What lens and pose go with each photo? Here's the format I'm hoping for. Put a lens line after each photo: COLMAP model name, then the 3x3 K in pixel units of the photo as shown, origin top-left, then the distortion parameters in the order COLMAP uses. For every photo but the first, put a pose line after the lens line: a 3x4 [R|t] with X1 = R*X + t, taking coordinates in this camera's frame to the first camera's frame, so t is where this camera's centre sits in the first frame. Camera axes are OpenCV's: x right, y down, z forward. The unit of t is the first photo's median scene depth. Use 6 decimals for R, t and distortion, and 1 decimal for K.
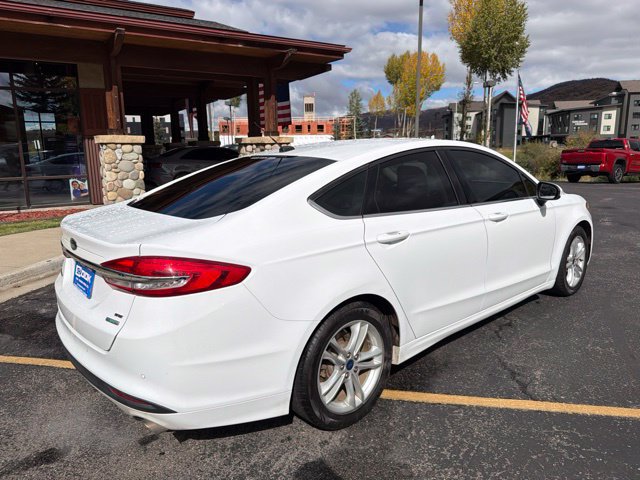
lens RADIAL K [[444.8, 0, 318.4], [0, 444.8, 231.3], [0, 0, 1]] dist [0.027538, -0.040333]
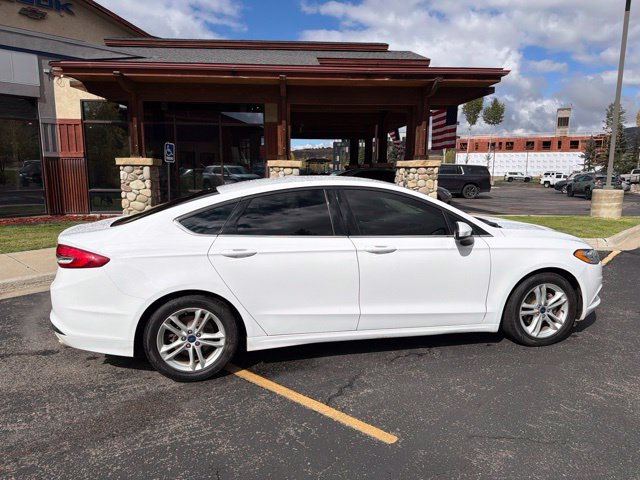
lens RADIAL K [[437.7, 0, 324.6], [0, 437.7, 239.1], [0, 0, 1]] dist [0.071349, -0.099786]
pose [[0.874063, 0.094768, -0.476479, 0.621219], [-0.103929, 0.994559, 0.007162, -0.040181], [0.474565, 0.043259, 0.879157, -0.028049]]
